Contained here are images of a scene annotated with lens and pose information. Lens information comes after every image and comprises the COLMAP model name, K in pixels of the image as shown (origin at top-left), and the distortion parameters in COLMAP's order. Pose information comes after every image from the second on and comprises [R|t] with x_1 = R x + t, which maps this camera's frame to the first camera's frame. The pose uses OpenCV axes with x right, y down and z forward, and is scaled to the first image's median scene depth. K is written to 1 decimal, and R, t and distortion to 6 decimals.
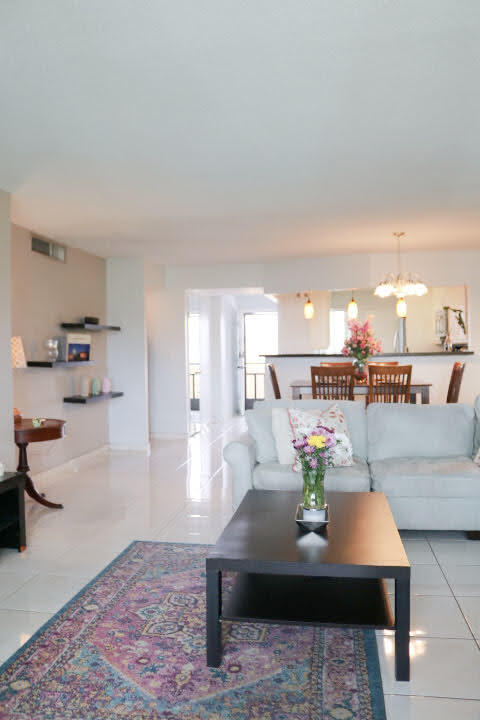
lens RADIAL K [[594.4, 0, 240.0], [0, 594.4, 360.0], [0, 0, 1]] dist [-0.158748, 0.137501]
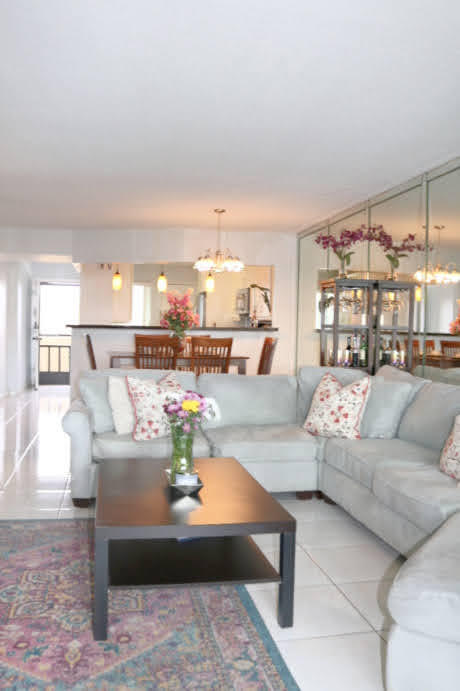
lens RADIAL K [[594.6, 0, 230.0], [0, 594.6, 345.5], [0, 0, 1]] dist [-0.155188, 0.129322]
pose [[0.935999, 0.023043, 0.351247, -0.154963], [-0.028508, 0.999540, 0.010395, 0.021086], [-0.350846, -0.019743, 0.936225, 0.030193]]
